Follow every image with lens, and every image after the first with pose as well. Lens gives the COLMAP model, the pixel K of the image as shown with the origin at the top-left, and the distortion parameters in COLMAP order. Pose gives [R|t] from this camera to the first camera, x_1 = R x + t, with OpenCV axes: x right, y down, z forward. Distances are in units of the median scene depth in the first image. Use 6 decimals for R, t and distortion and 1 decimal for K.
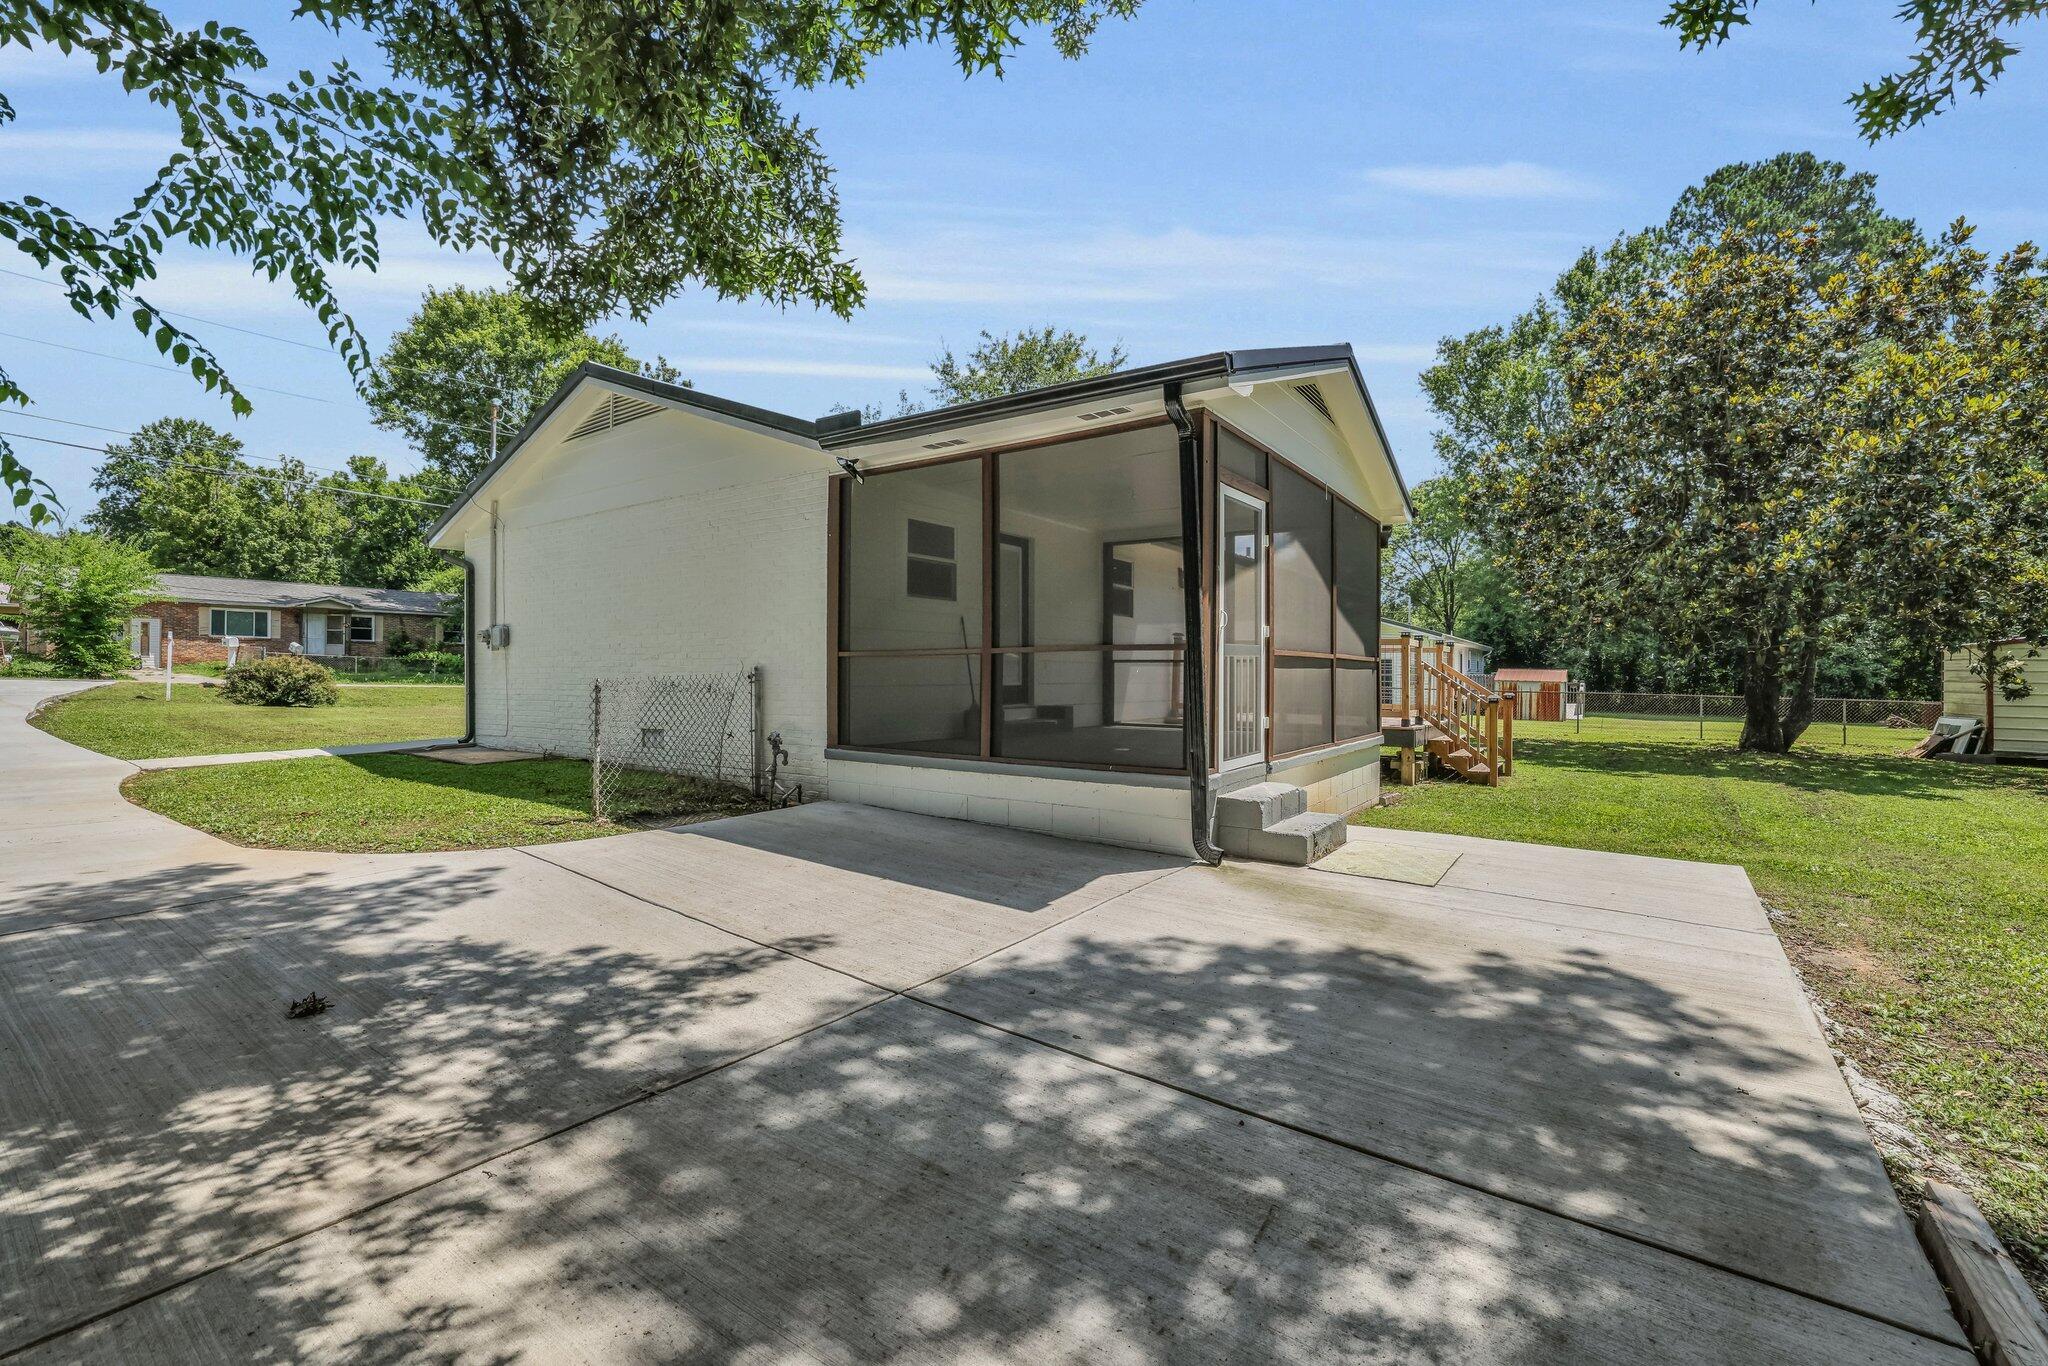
lens RADIAL K [[872.6, 0, 1026.9], [0, 872.6, 677.8], [0, 0, 1]] dist [-0.000463, 0.000474]
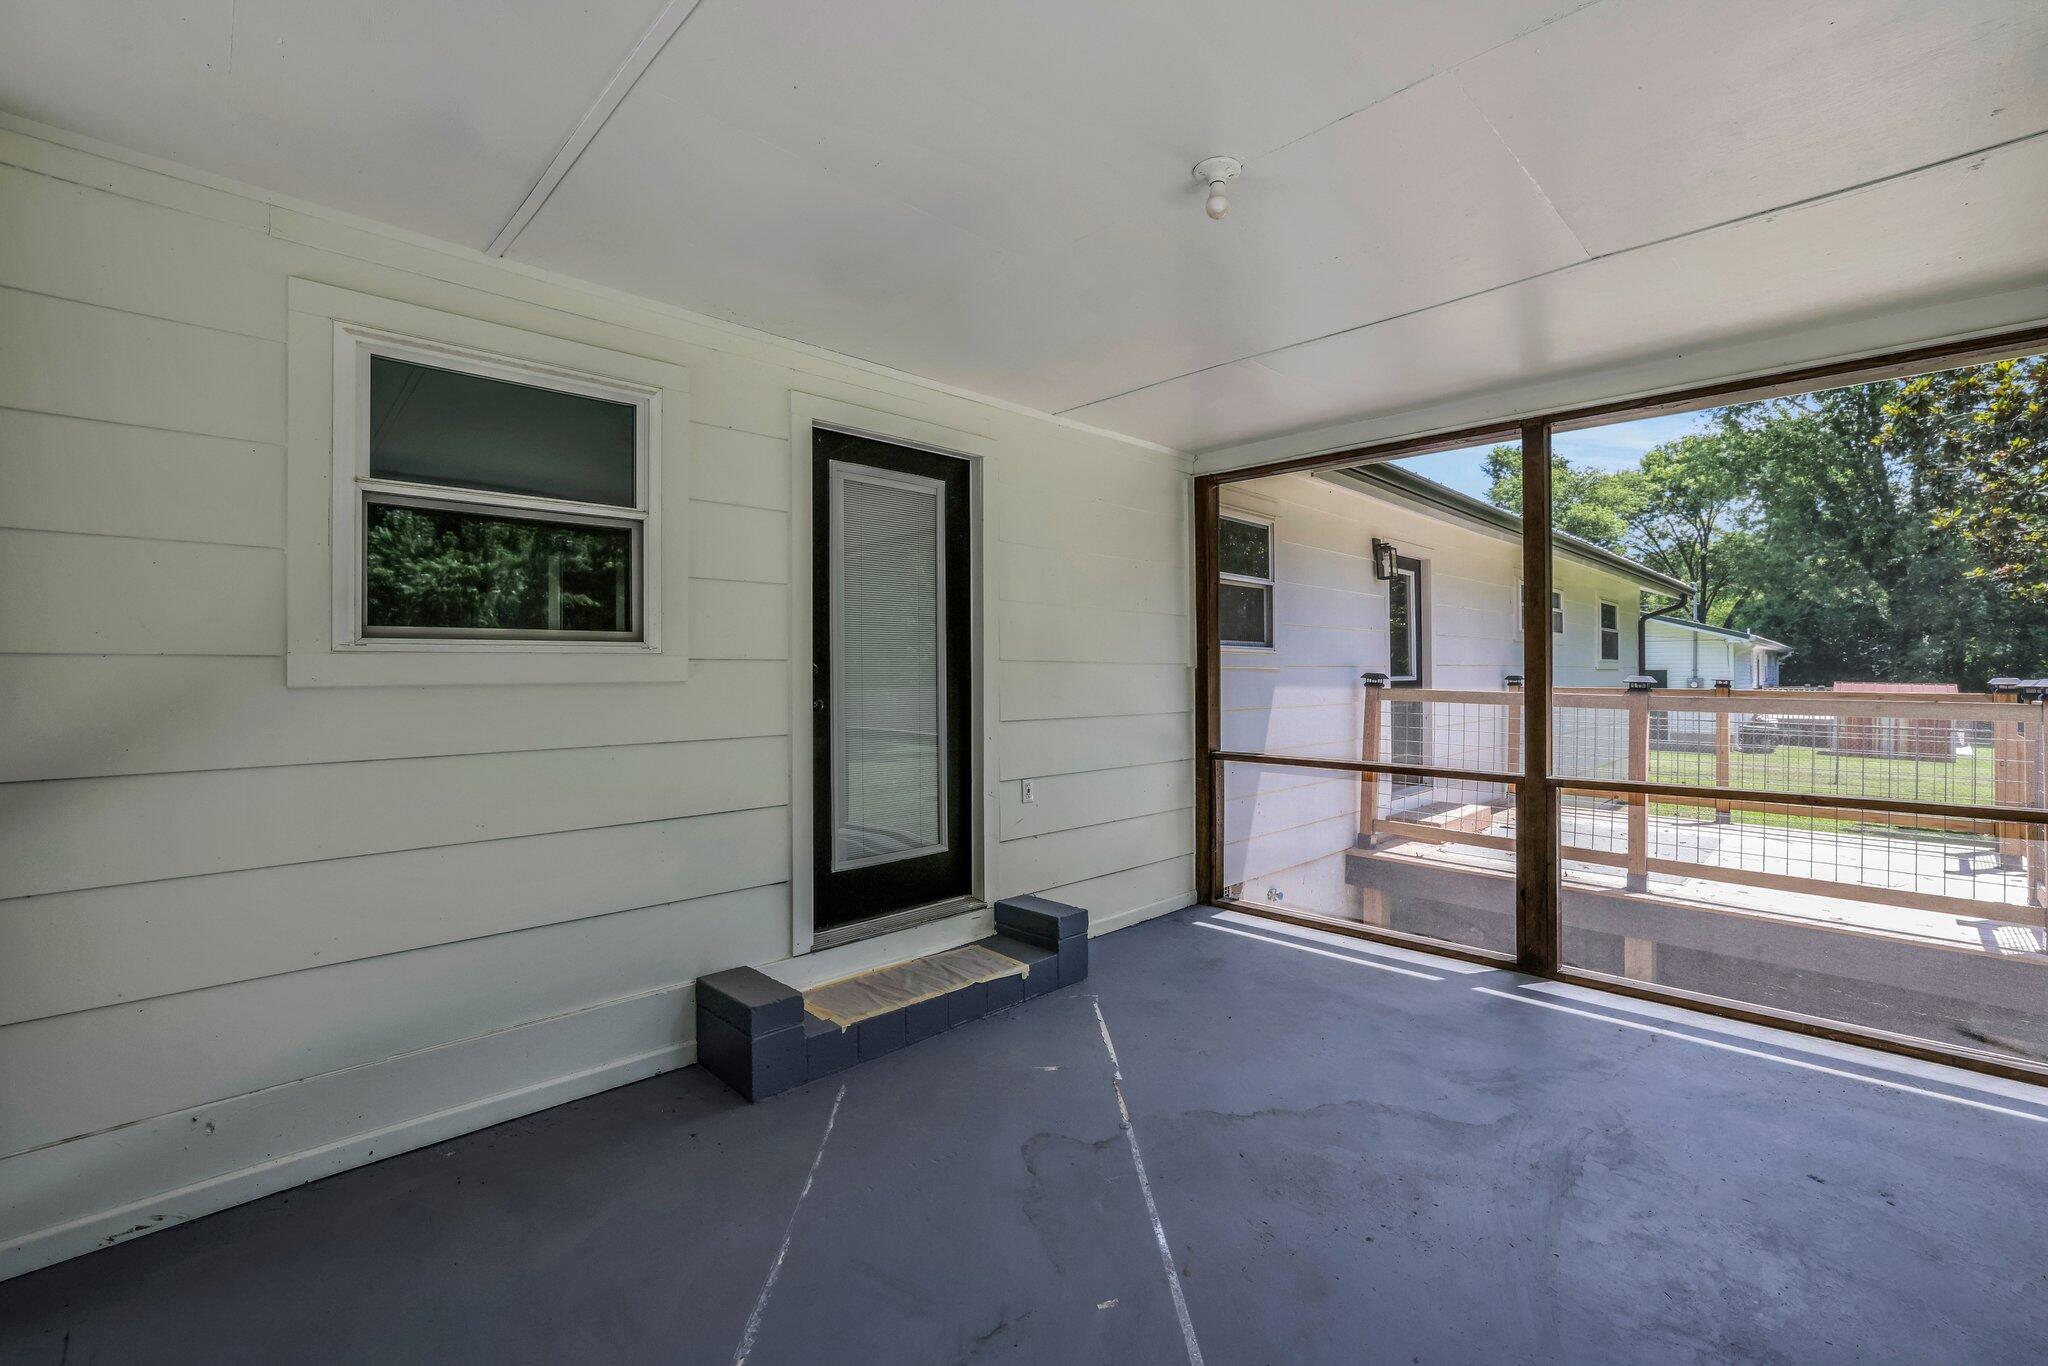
lens RADIAL K [[872.6, 0, 1022.3], [0, 872.6, 674.3], [0, 0, 1]] dist [-0.000463, 0.000474]
pose [[0.982950, -0.003299, -0.183842, 0.029046], [0.003389, 0.999994, 0.000174, -0.021042], [0.183840, -0.000794, 0.982956, 0.199785]]
